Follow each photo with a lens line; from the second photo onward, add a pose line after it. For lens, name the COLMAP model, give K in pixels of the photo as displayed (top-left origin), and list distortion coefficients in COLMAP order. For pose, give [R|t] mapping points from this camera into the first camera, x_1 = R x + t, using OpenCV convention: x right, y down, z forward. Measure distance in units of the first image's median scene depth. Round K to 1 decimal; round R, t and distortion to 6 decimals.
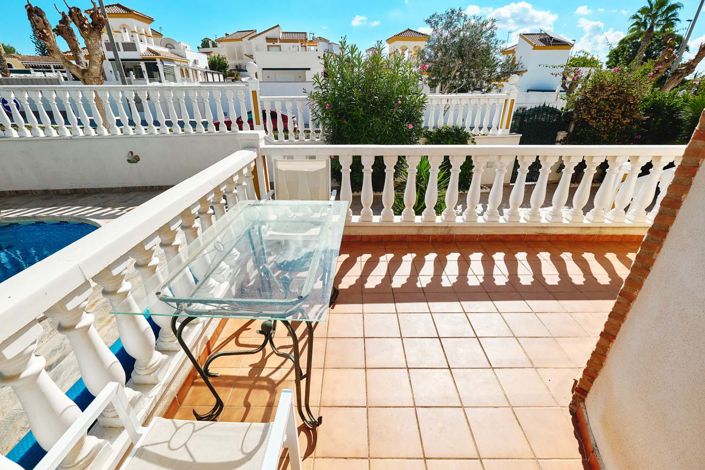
lens RADIAL K [[313.6, 0, 350.5], [0, 313.6, 232.8], [0, 0, 1]] dist [-0.001689, -0.000303]
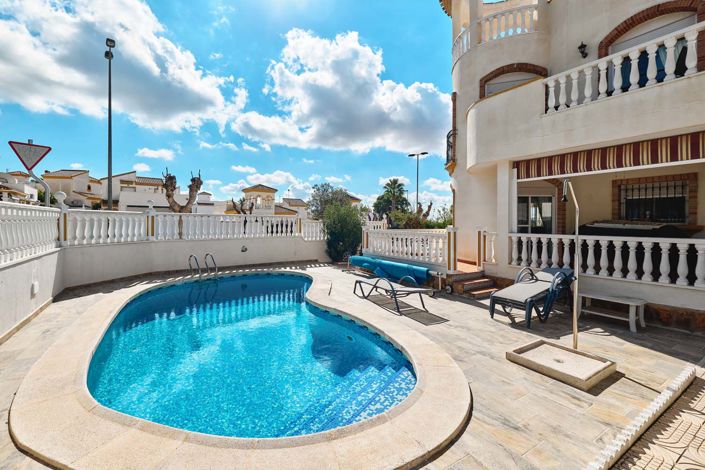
lens RADIAL K [[307.8, 0, 348.7], [0, 307.8, 231.6], [0, 0, 1]] dist [-0.000151, -0.000196]
pose [[0.840569, -0.007960, 0.541647, -0.216978], [0.225126, 0.914588, -0.335927, 0.079794], [-0.492710, 0.404308, 0.770566, -0.146165]]
